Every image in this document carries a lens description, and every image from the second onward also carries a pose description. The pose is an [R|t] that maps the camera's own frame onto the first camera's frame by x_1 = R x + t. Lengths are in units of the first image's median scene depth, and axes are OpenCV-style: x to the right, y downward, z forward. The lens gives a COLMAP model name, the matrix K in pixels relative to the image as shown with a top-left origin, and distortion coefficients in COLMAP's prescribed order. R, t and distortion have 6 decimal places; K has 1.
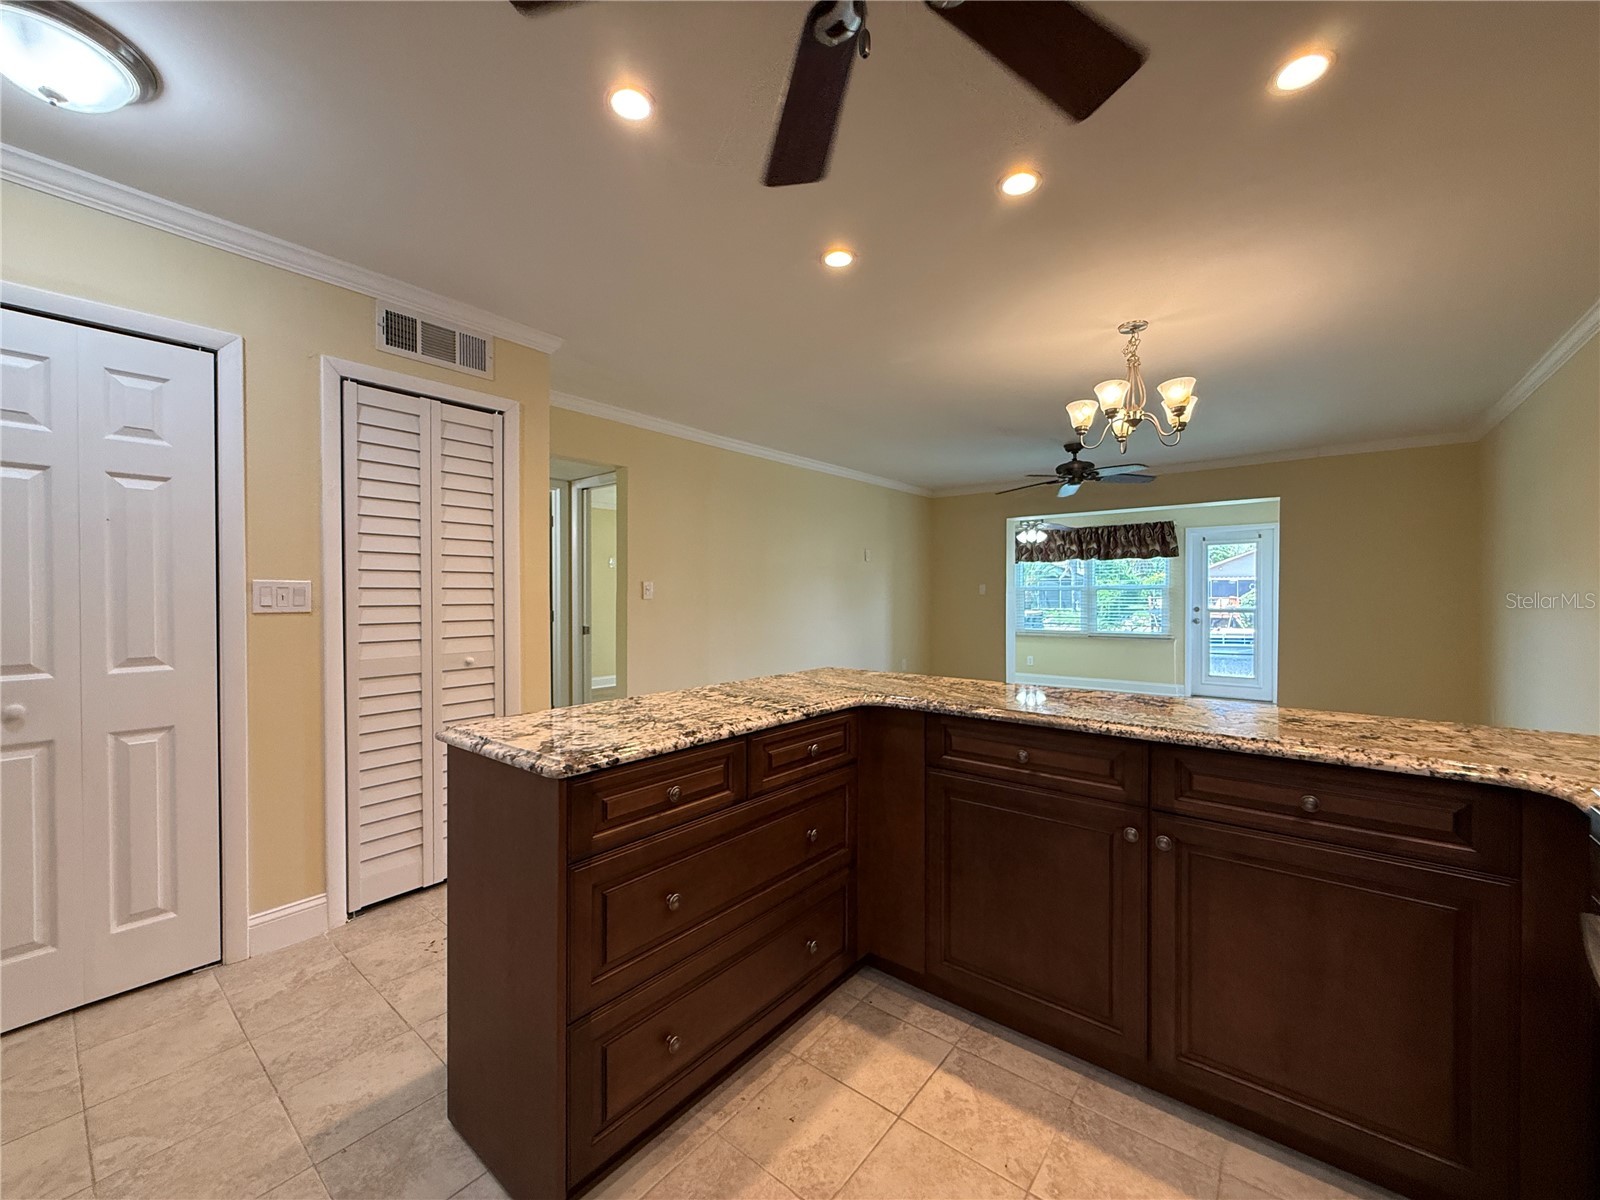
lens RADIAL K [[637.9, 0, 794.2], [0, 637.9, 598.7], [0, 0, 1]] dist [-0.000517, 0.000693]
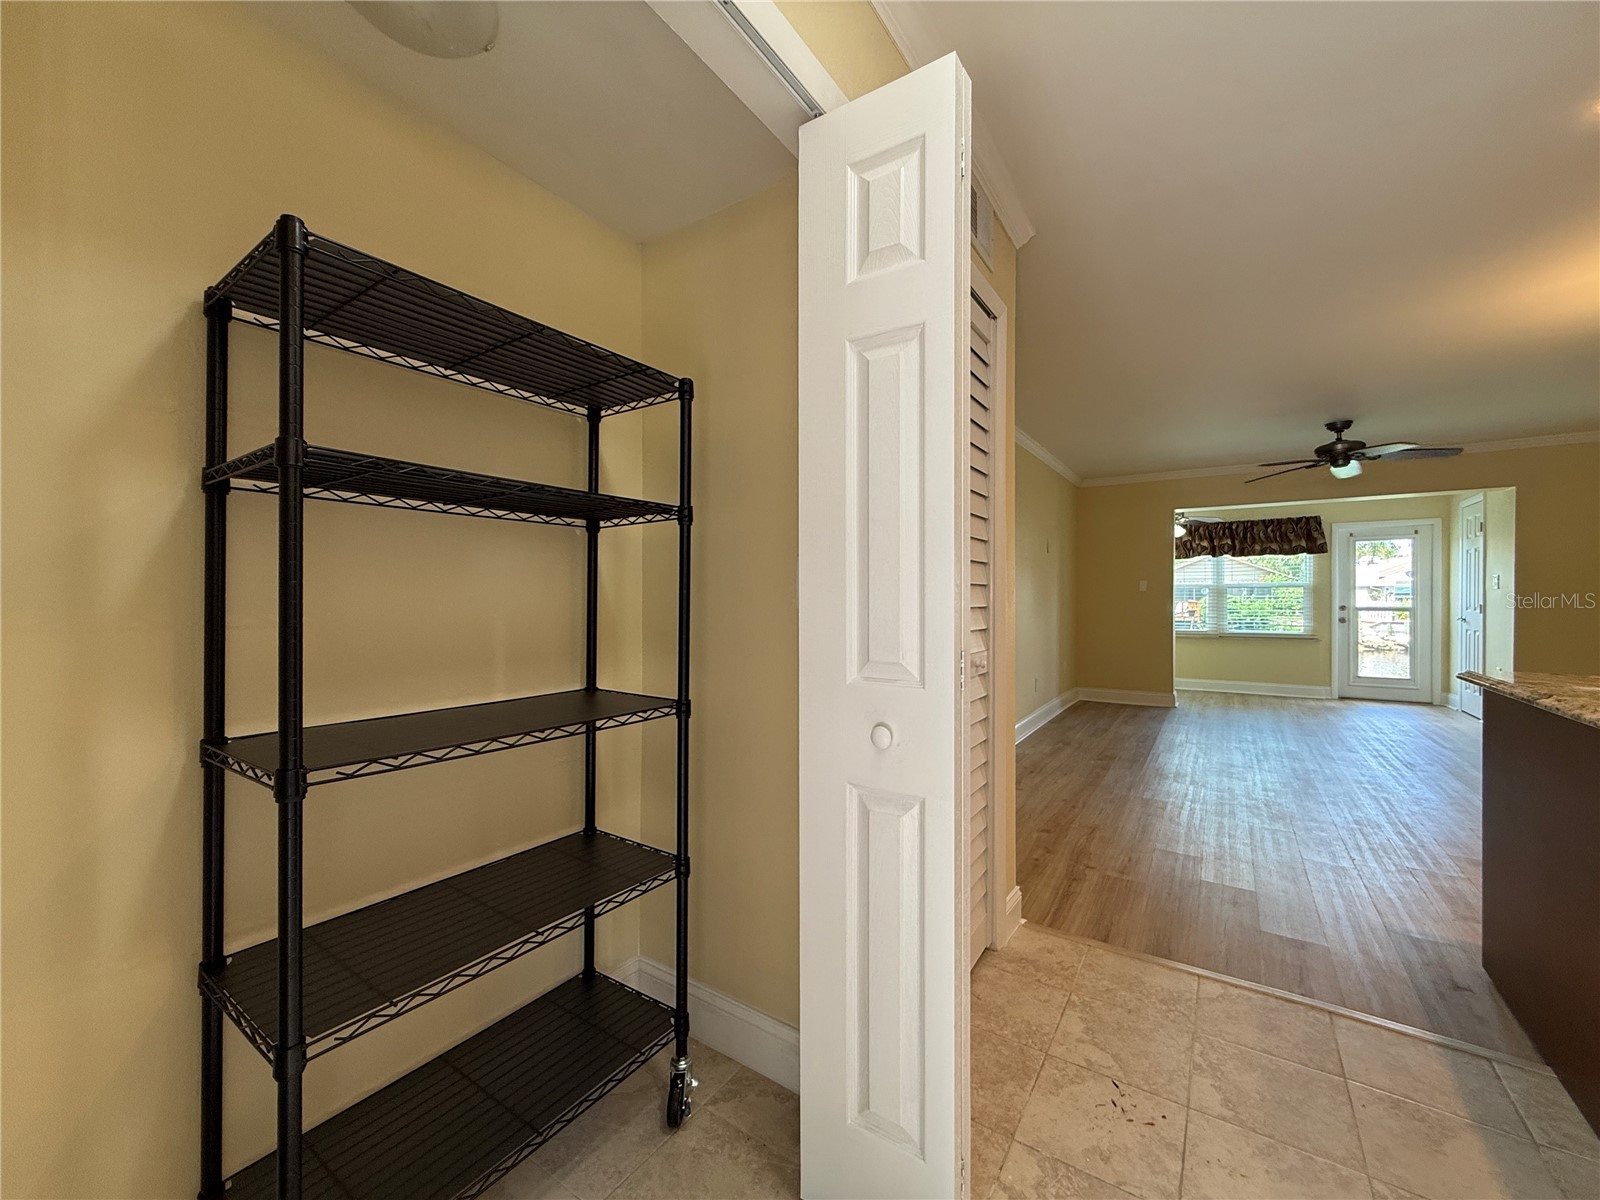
lens RADIAL K [[637.9, 0, 794.2], [0, 637.9, 598.7], [0, 0, 1]] dist [-0.000517, 0.000693]
pose [[0.996169, 0.002763, 0.087404, -0.271306], [-0.002246, 0.999979, -0.006011, 0.010052], [-0.087419, 0.005792, 0.996155, 0.111110]]
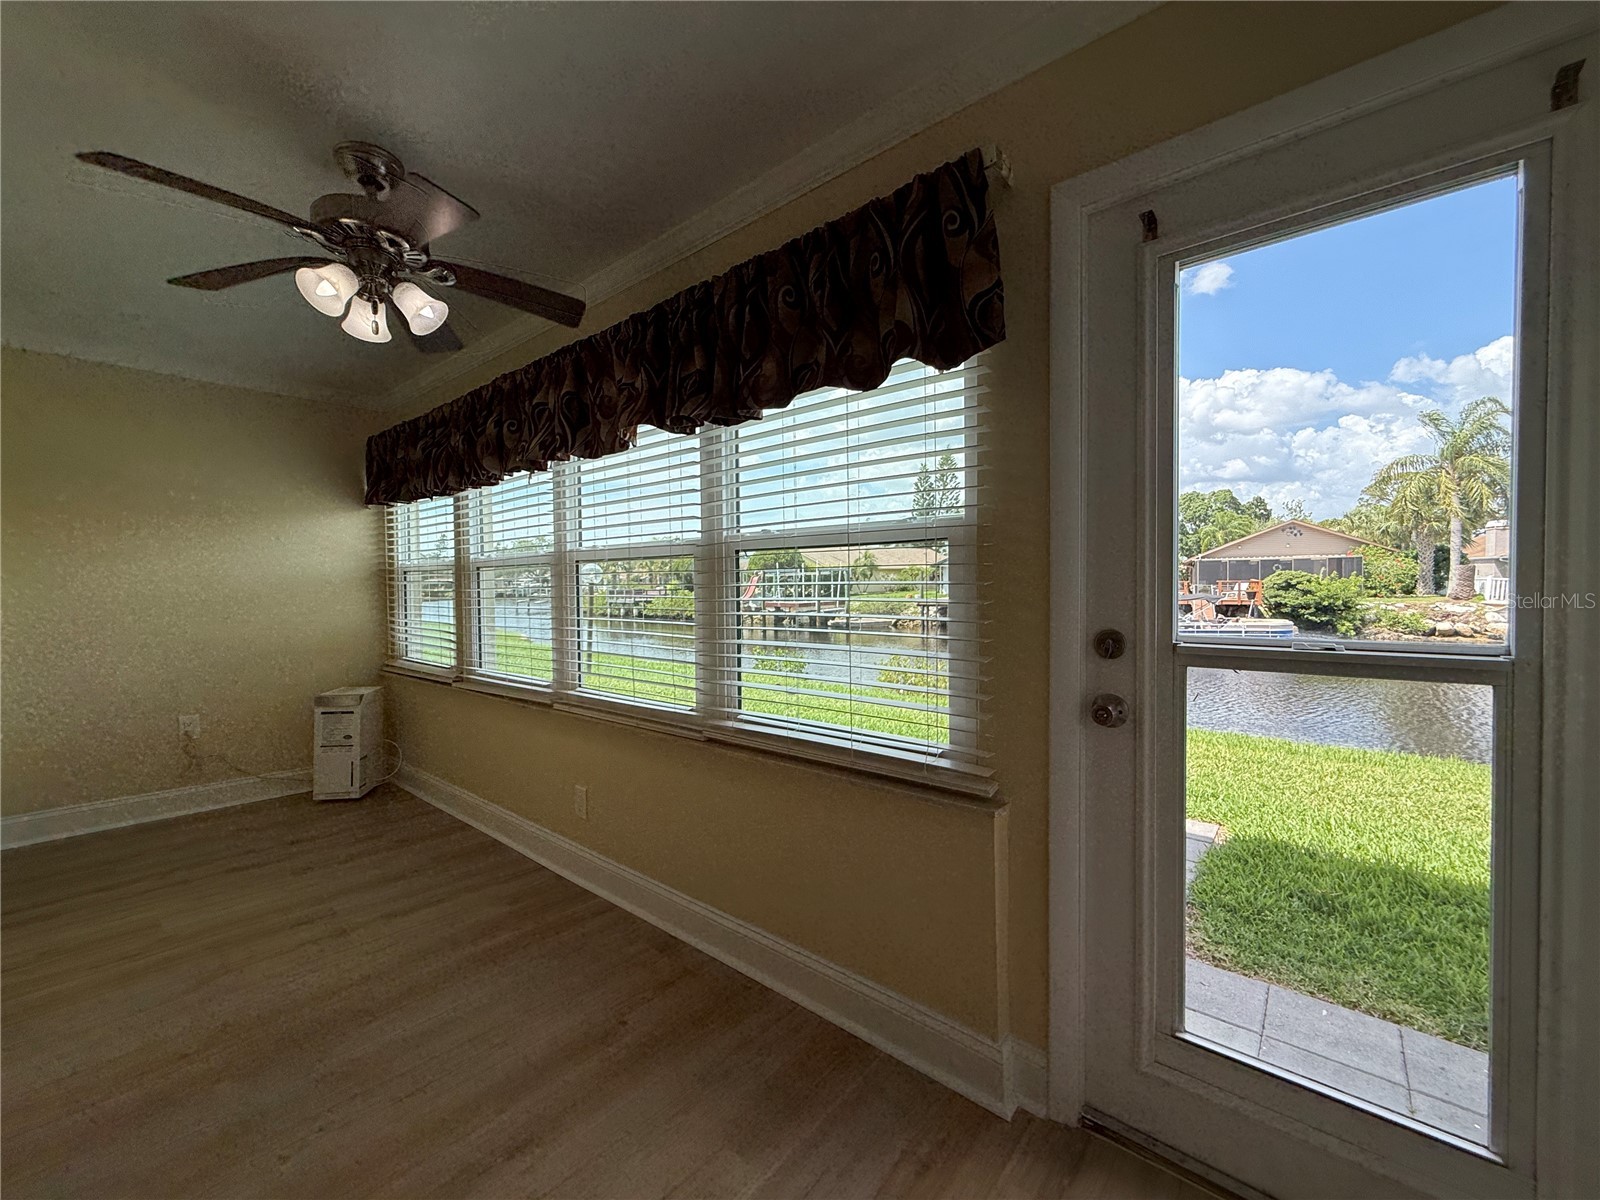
lens RADIAL K [[637.9, 0, 794.2], [0, 637.9, 598.7], [0, 0, 1]] dist [-0.000517, 0.000693]
pose [[0.999770, -0.008291, -0.019791, 0.532486], [0.008688, 0.999761, 0.020081, -0.000369], [0.019620, -0.020248, 0.999602, 0.800509]]
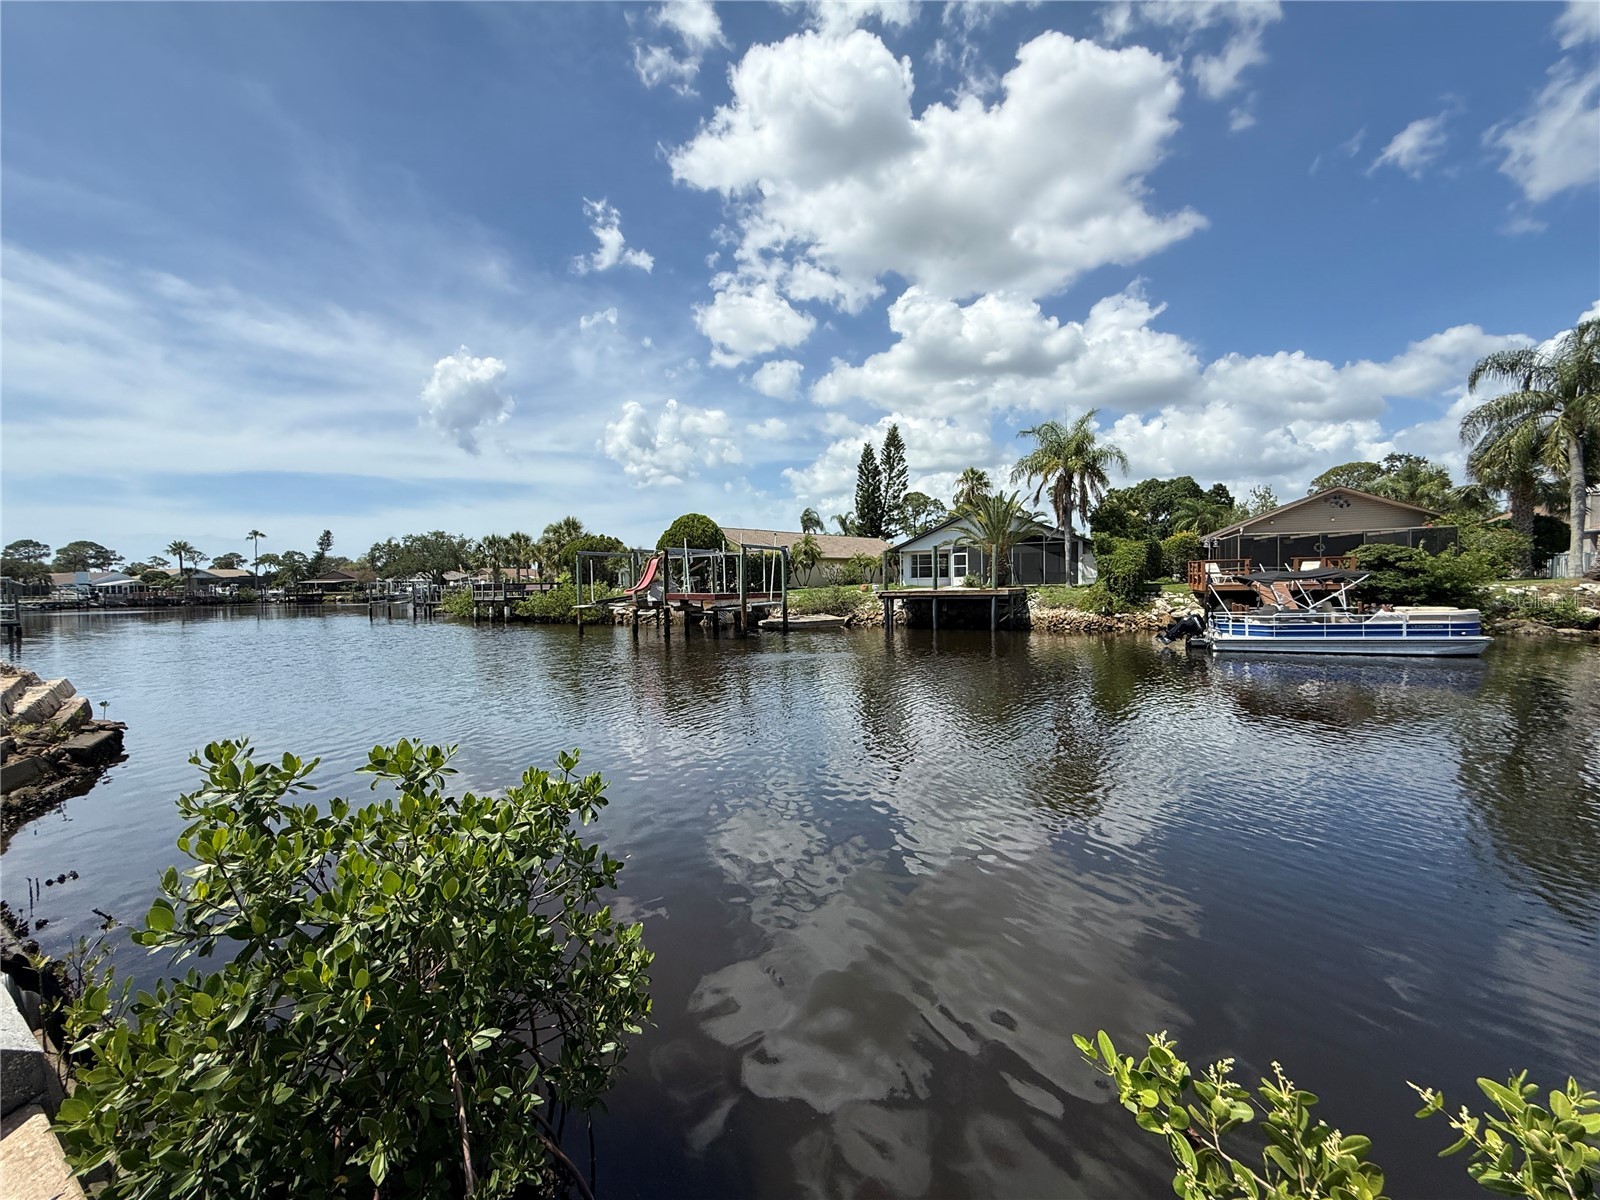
lens RADIAL K [[637.9, 0, 794.2], [0, 637.9, 598.7], [0, 0, 1]] dist [-0.000517, 0.000693]
pose [[0.996501, -0.017458, 0.081732, 0.613968], [0.016184, 0.999737, 0.016226, 0.104621], [-0.081994, -0.014847, 0.996522, 2.287422]]
